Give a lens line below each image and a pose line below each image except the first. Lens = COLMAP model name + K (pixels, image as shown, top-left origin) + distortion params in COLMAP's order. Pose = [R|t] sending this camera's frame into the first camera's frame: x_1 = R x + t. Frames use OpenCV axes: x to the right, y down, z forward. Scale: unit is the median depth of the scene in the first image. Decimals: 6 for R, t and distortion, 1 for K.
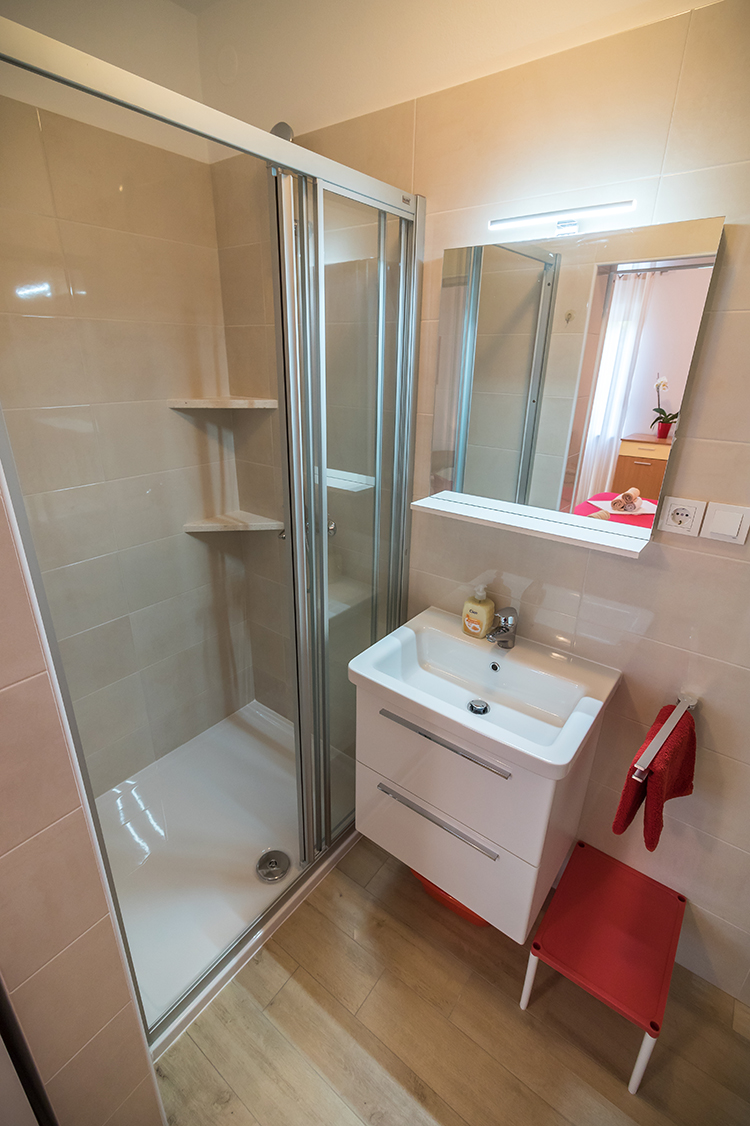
lens RADIAL K [[515.6, 0, 369.9], [0, 515.6, 565.1], [0, 0, 1]] dist [0.002194, 0.000358]
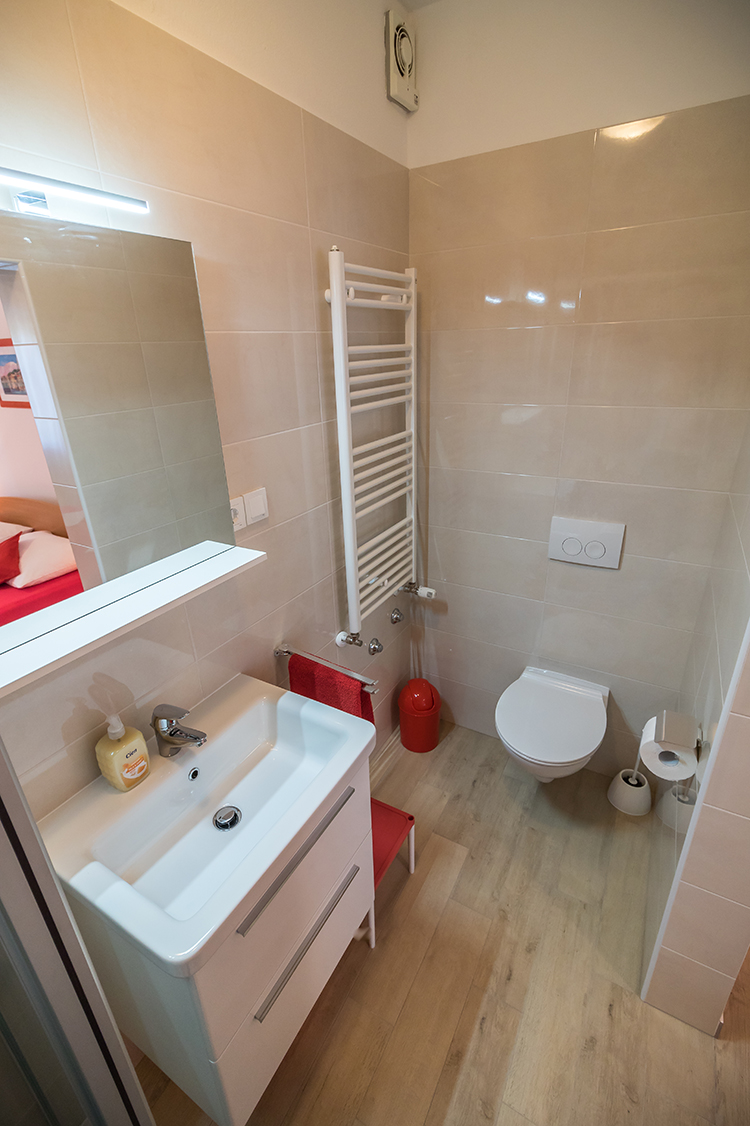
lens RADIAL K [[515.6, 0, 369.9], [0, 515.6, 565.1], [0, 0, 1]] dist [0.002194, 0.000358]
pose [[-0.134420, -0.399685, 0.906743, -0.419408], [0.403572, 0.813640, 0.418474, -0.311788], [-0.905020, 0.422187, 0.051932, 0.643830]]
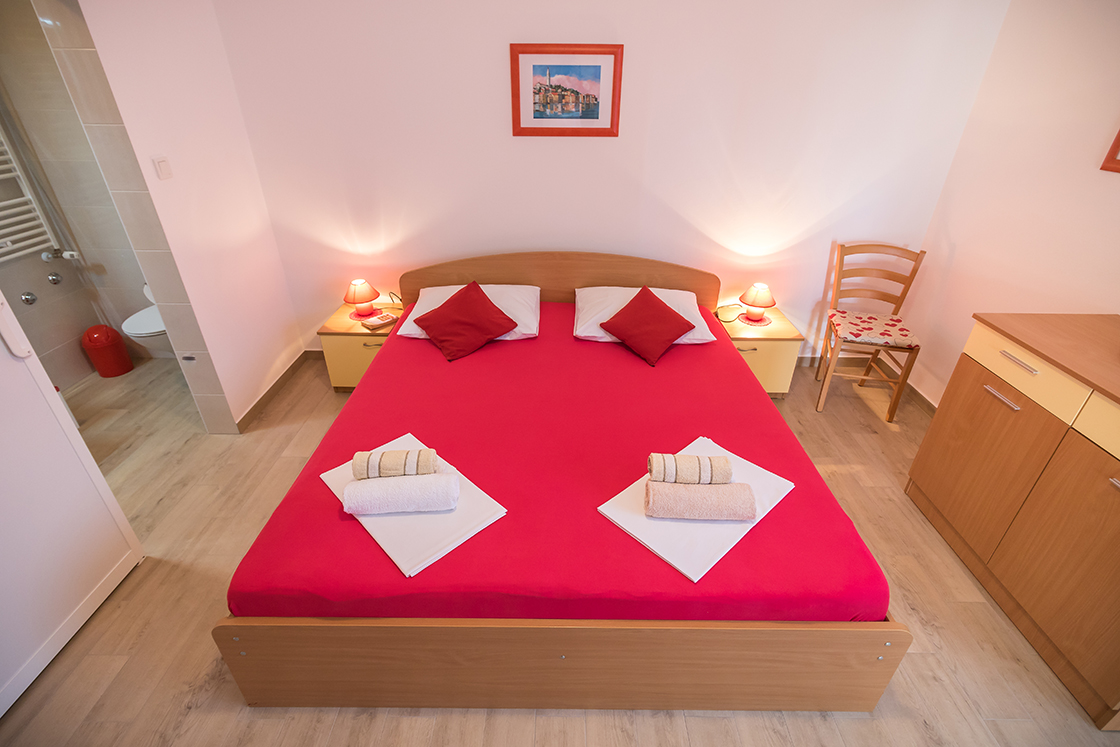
lens RADIAL K [[512.9, 0, 557.5], [0, 512.9, 366.5], [0, 0, 1]] dist [0.002194, 0.000358]
pose [[-0.606658, -0.407747, 0.682428, -2.010813], [0.284654, 0.690102, 0.665381, -0.043887], [-0.742252, 0.597915, -0.302589, -0.000298]]
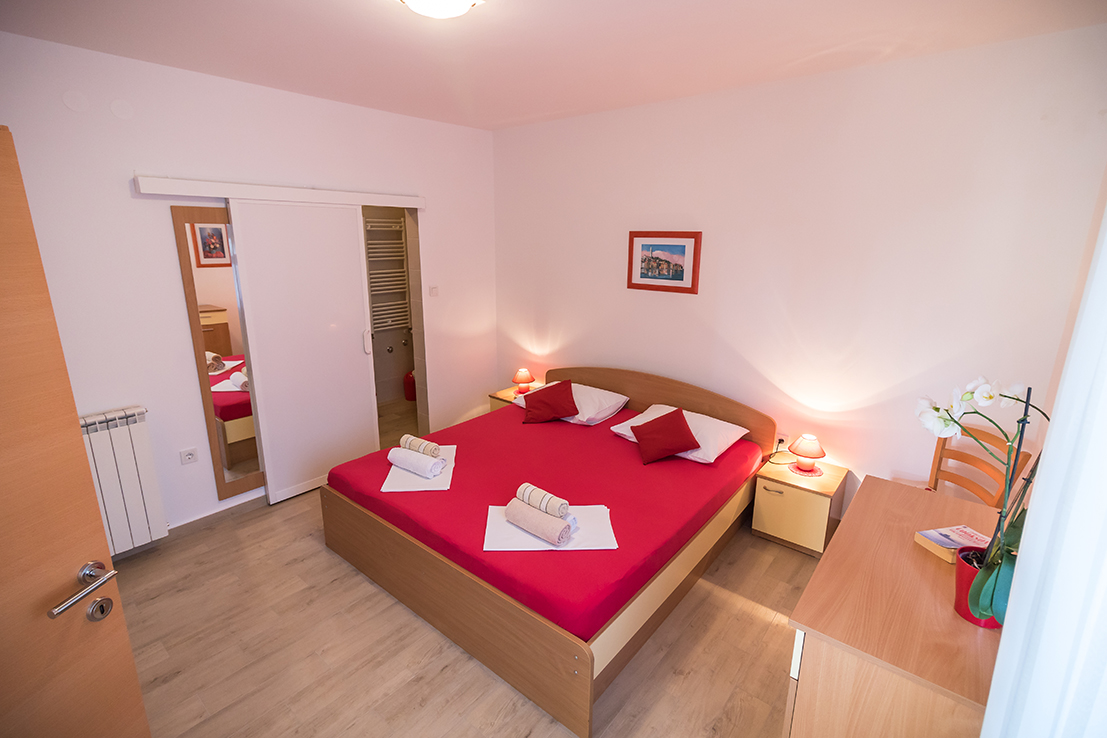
lens RADIAL K [[515.8, 0, 551.5], [0, 515.8, 361.2], [0, 0, 1]] dist [0.002064, -0.000085]
pose [[0.032872, -0.258007, 0.965584, -3.073096], [0.371791, 0.899931, 0.227807, 0.185245], [-0.927734, 0.351506, 0.125507, -0.875586]]
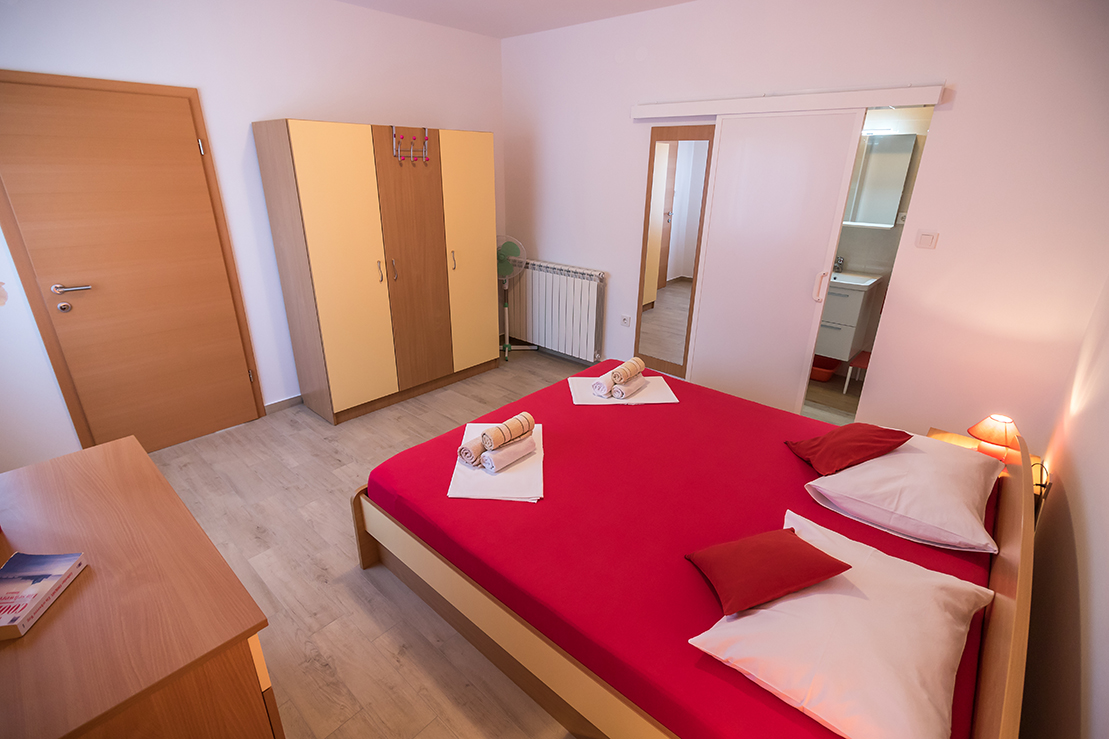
lens RADIAL K [[516.7, 0, 552.5], [0, 516.7, 361.7], [0, 0, 1]] dist [0.002064, -0.000085]
pose [[0.997608, 0.020834, -0.065912, -1.225067], [-0.021910, 0.999637, -0.015650, 0.810921], [0.065562, 0.017057, 0.997703, -2.130025]]
